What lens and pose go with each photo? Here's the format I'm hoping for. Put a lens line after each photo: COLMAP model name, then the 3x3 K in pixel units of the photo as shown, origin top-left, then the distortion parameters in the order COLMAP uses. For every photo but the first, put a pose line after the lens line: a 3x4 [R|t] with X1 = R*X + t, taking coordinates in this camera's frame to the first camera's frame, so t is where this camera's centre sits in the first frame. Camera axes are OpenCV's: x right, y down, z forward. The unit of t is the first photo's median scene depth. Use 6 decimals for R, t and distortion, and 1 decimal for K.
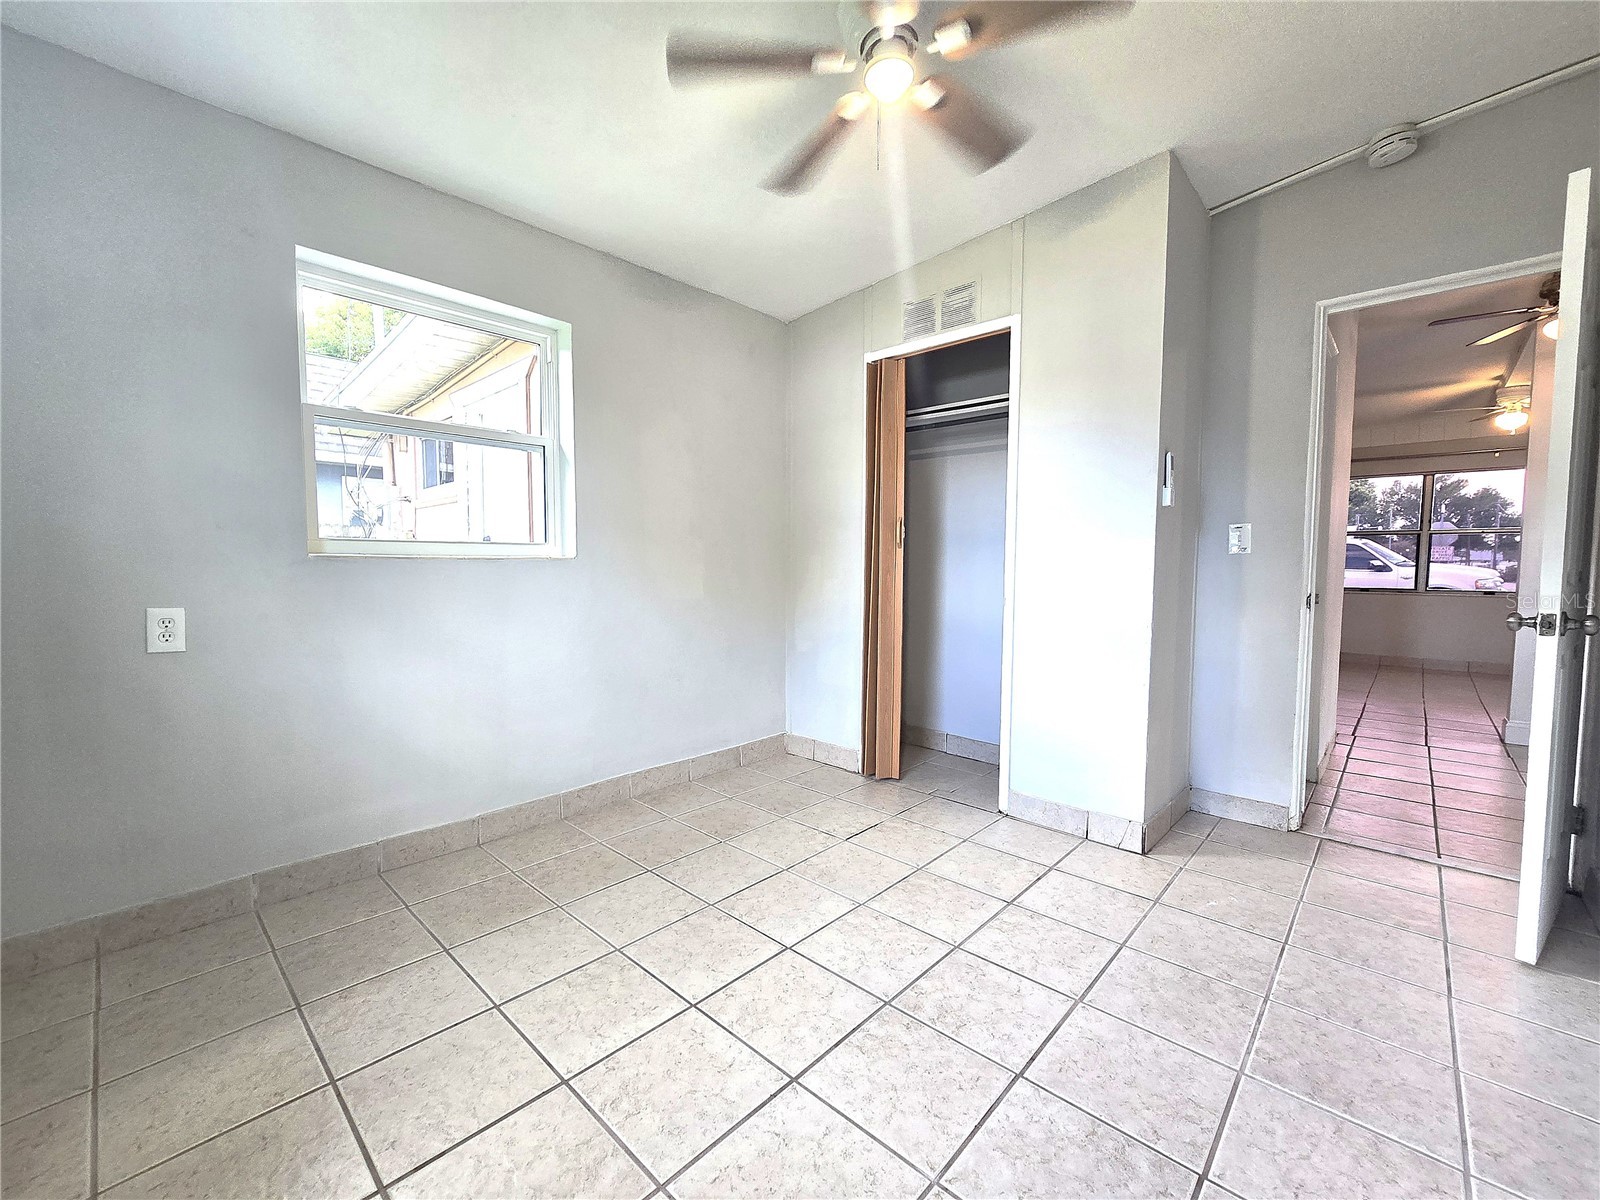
lens RADIAL K [[658.4, 0, 790.2], [0, 658.4, 602.2], [0, 0, 1]] dist [-0.002532, 0.000003]
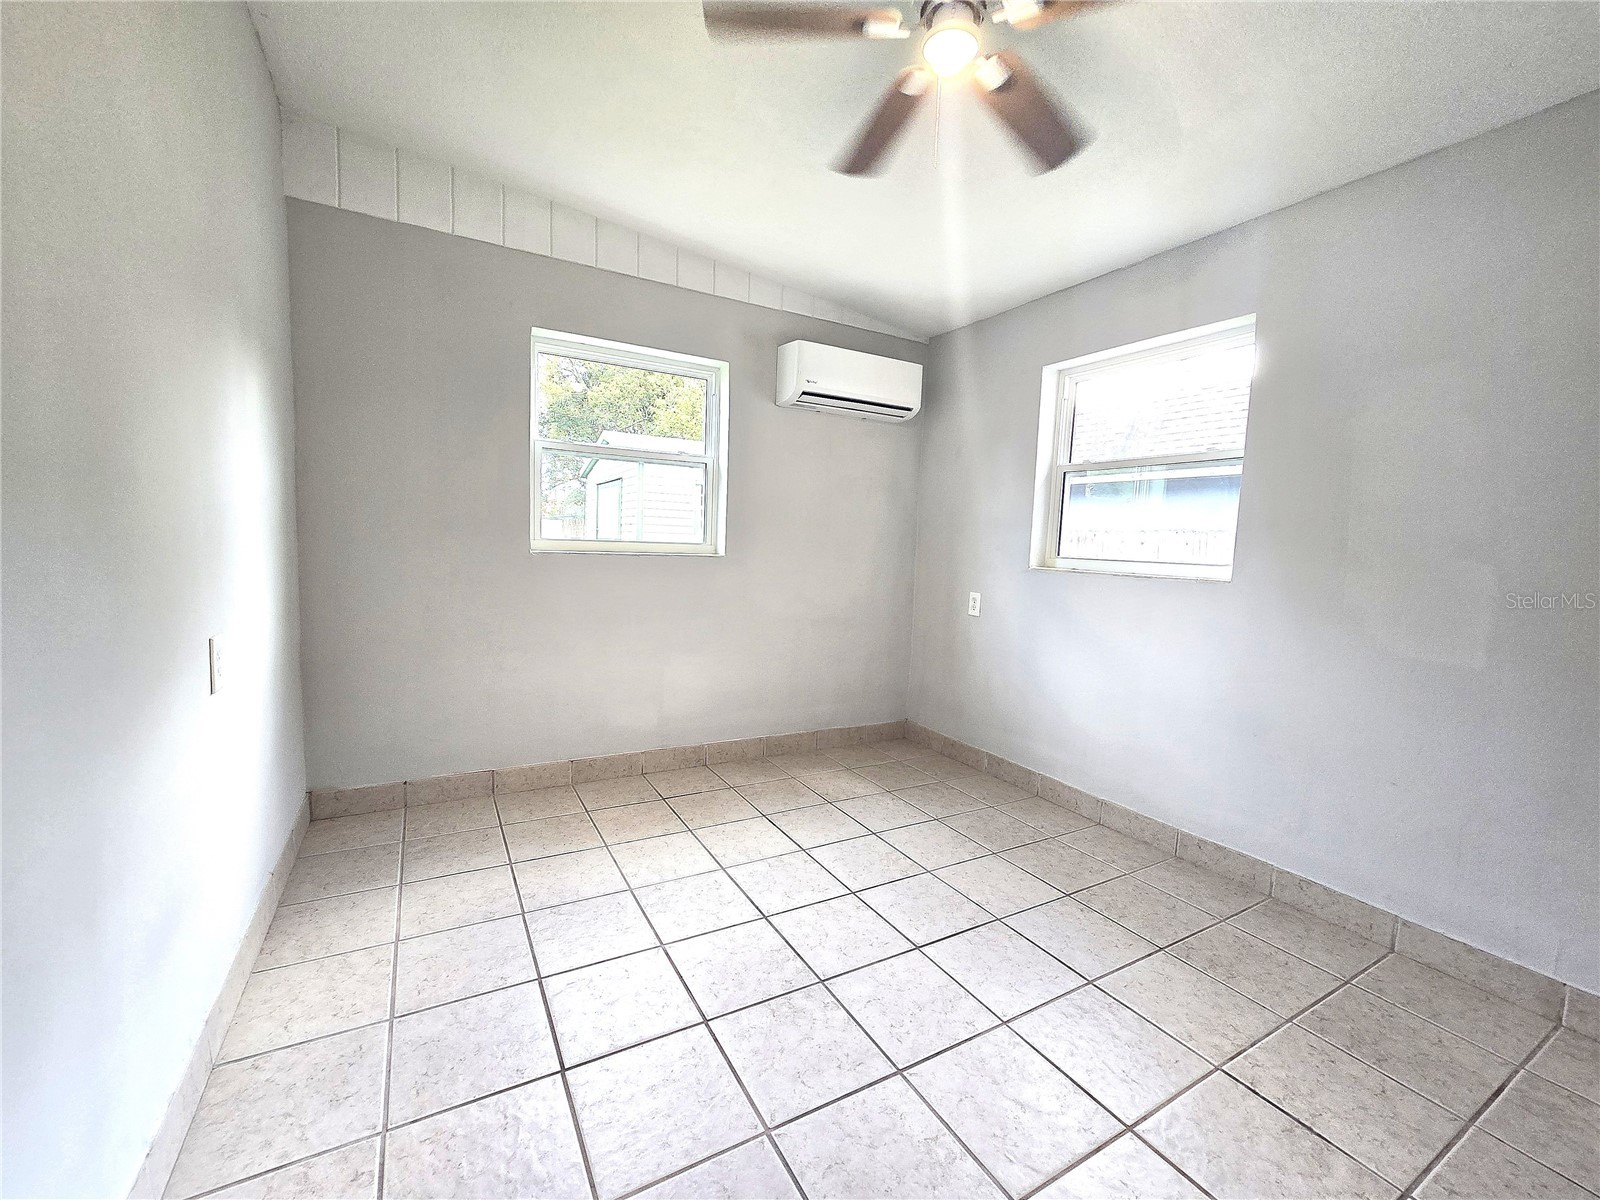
lens RADIAL K [[658.4, 0, 790.2], [0, 658.4, 602.2], [0, 0, 1]] dist [-0.002532, 0.000003]
pose [[-0.298974, 0.073597, -0.951419, 0.871644], [-0.096586, 0.989567, 0.106899, -0.098184], [0.949361, 0.123854, -0.288746, 0.890726]]
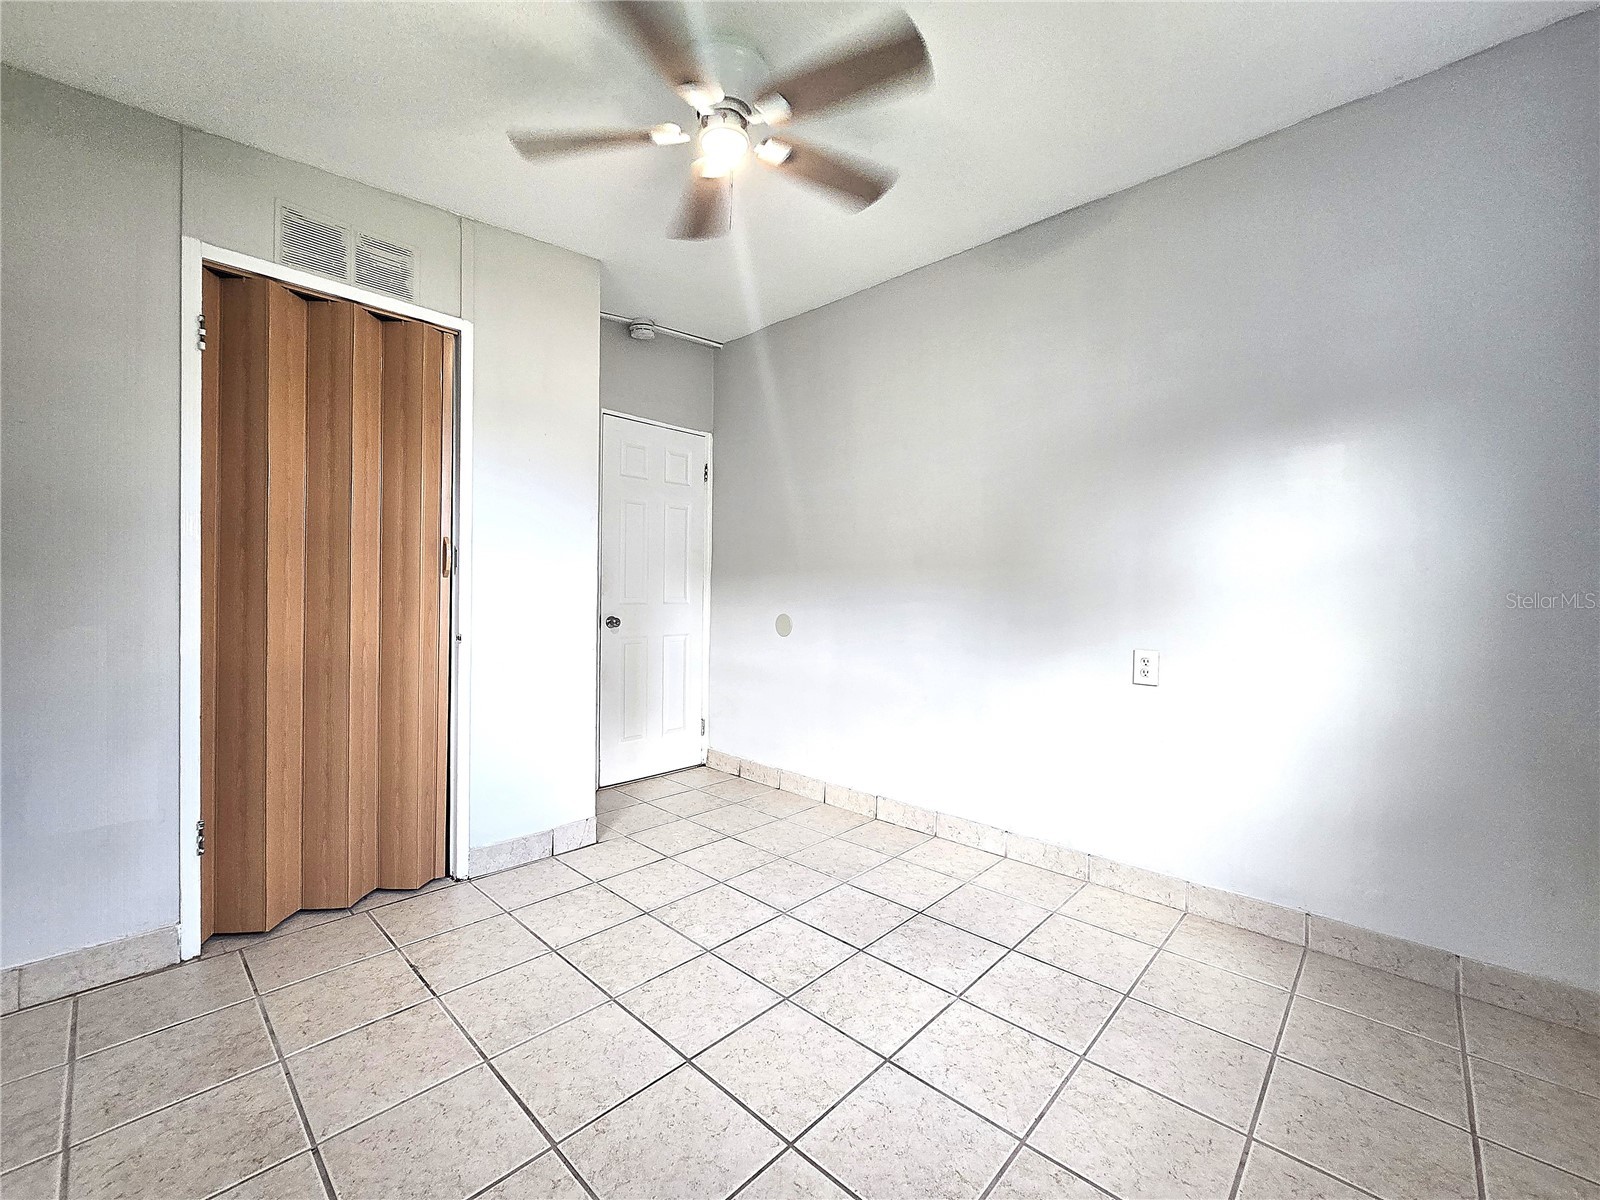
lens RADIAL K [[658.4, 0, 790.2], [0, 658.4, 602.2], [0, 0, 1]] dist [-0.002532, 0.000003]
pose [[0.006539, -0.024951, 0.999667, -0.713249], [0.045121, 0.998678, 0.024631, -0.067099], [-0.998960, 0.044945, 0.007657, 0.714953]]
